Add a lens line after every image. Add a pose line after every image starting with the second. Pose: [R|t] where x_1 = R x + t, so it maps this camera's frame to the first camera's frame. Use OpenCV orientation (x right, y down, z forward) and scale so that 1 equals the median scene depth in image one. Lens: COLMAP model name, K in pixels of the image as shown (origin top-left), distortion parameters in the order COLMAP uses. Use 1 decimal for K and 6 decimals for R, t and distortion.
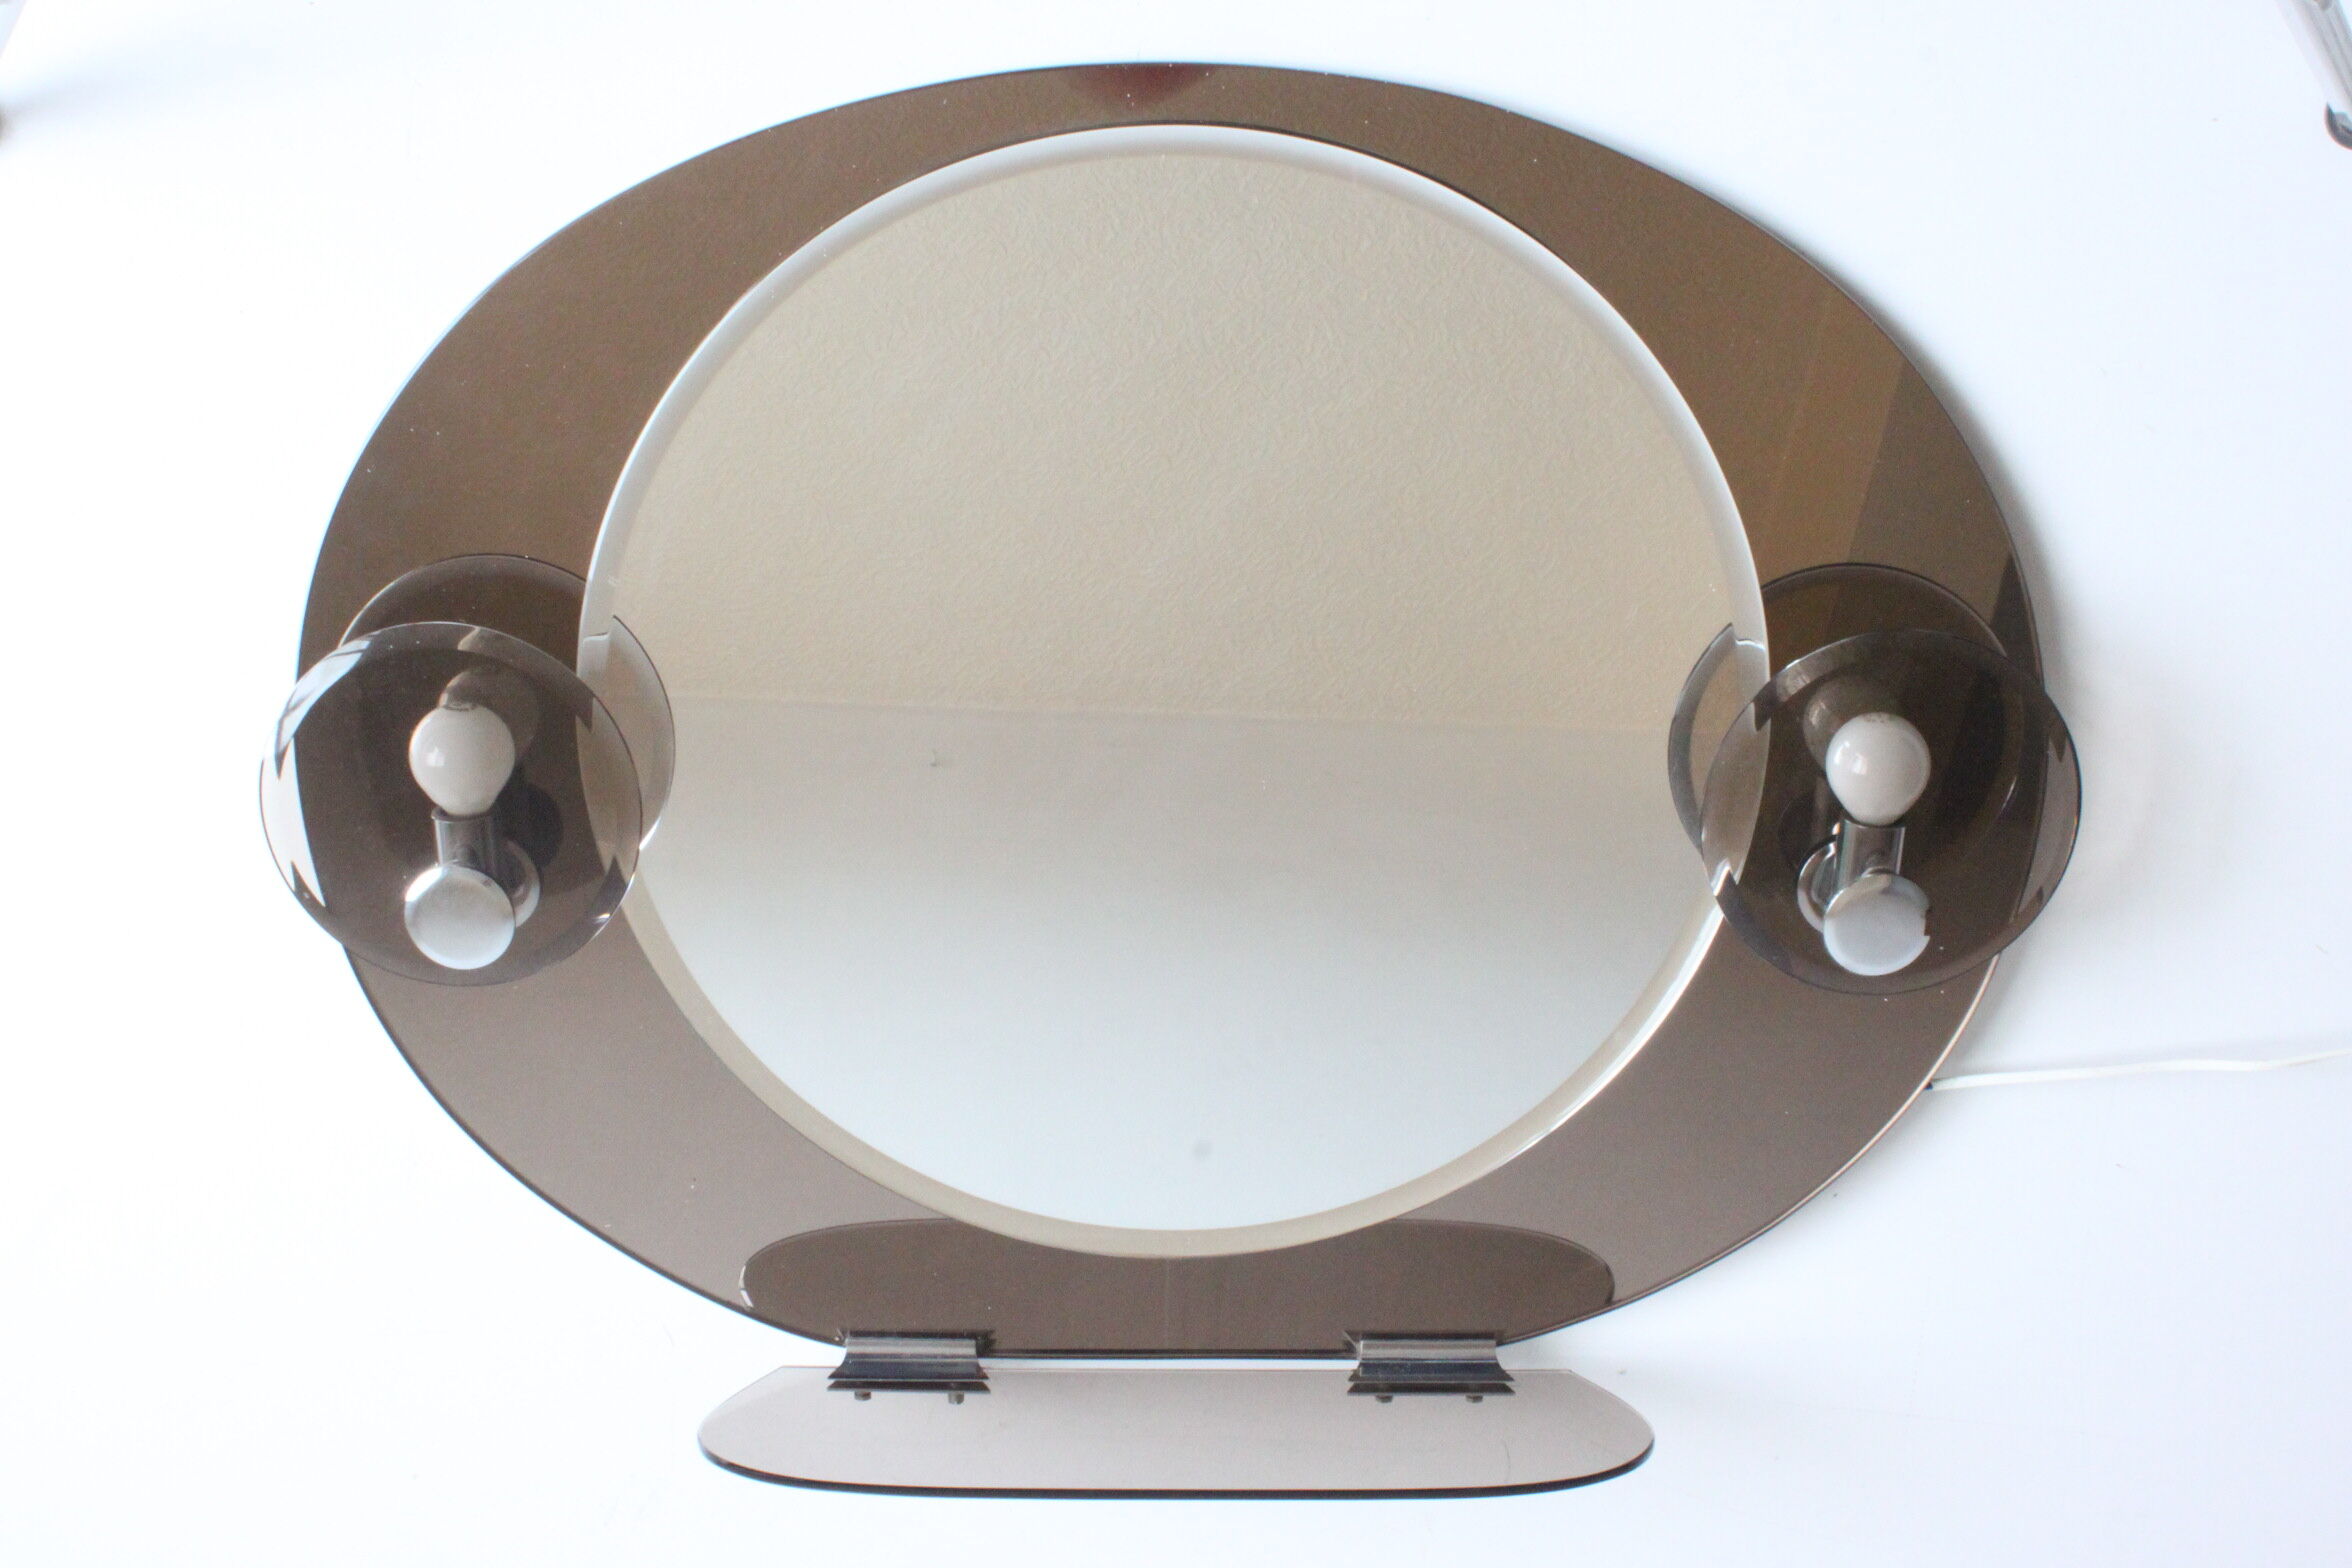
lens RADIAL K [[3044.5, 0, 1180.7], [0, 3044.5, 792.7], [0, 0, 1]] dist [-0.130593, 0.000000]
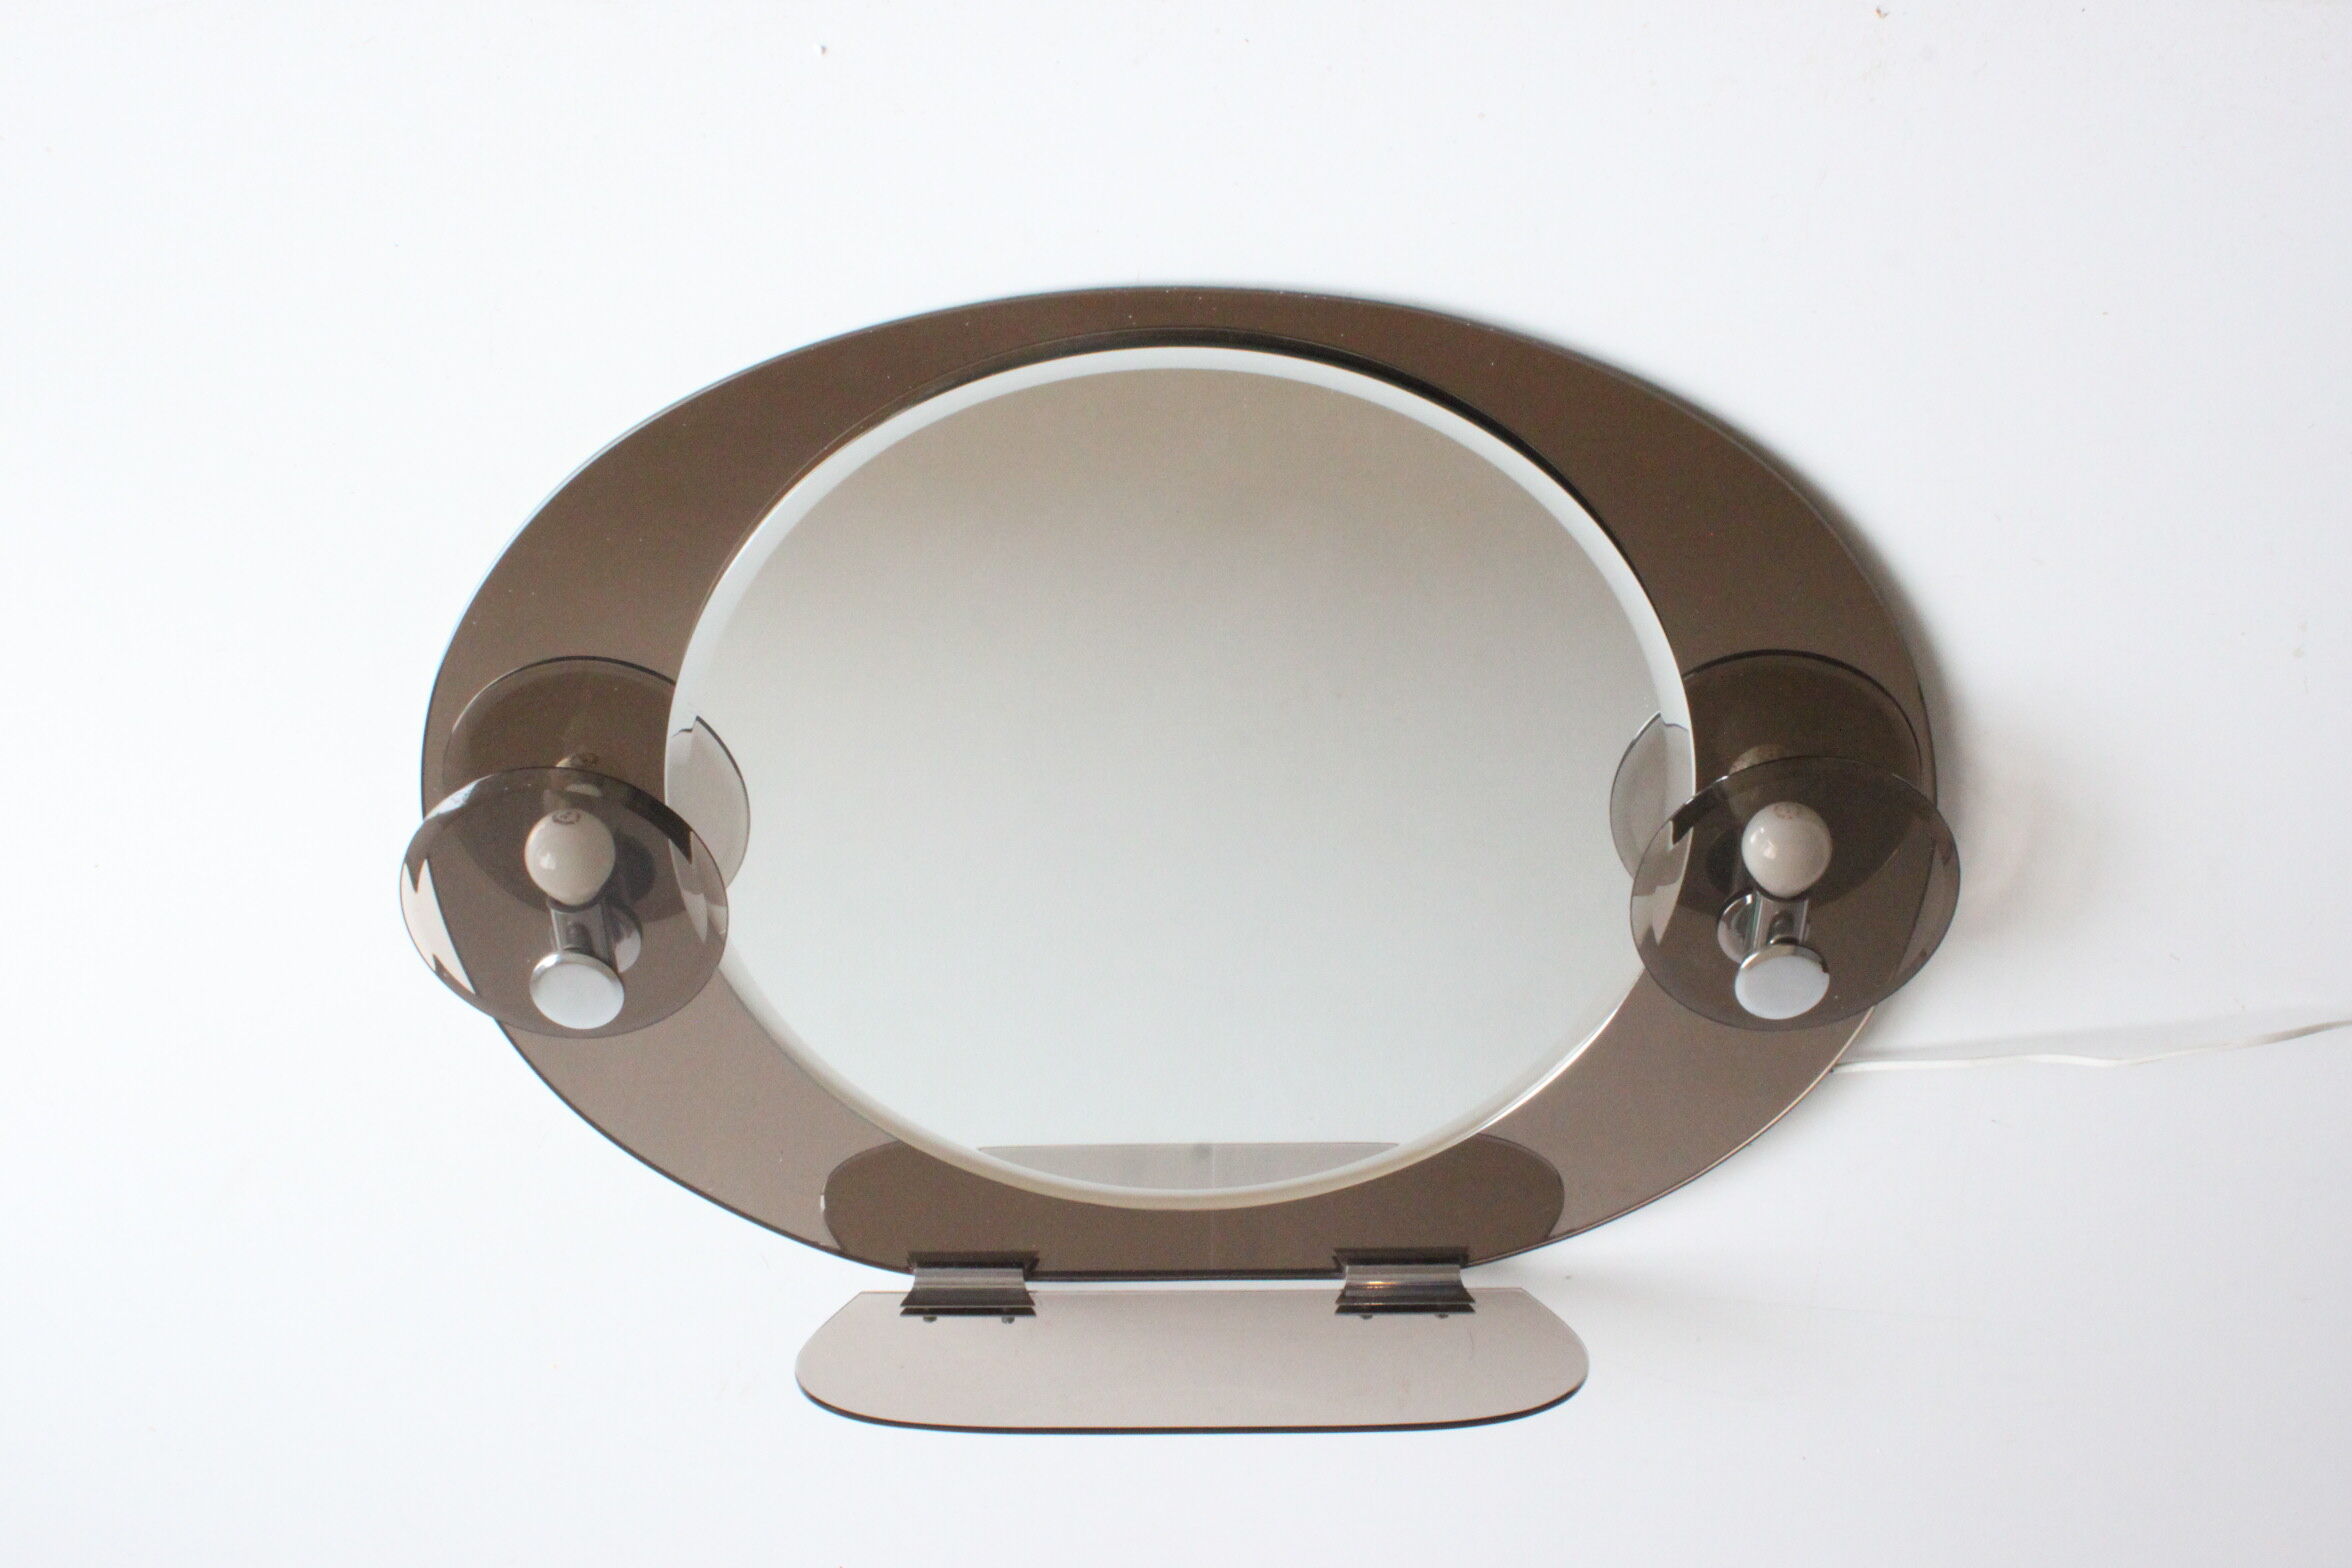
lens RADIAL K [[3044.5, 0, 1174.0], [0, 3044.5, 789.2], [0, 0, 1]] dist [-0.130593, 0.000000]
pose [[0.999850, -0.014860, -0.008853, 0.005269], [0.016423, 0.976206, 0.216223, -0.275787], [0.005430, -0.216336, 0.976304, -0.128318]]
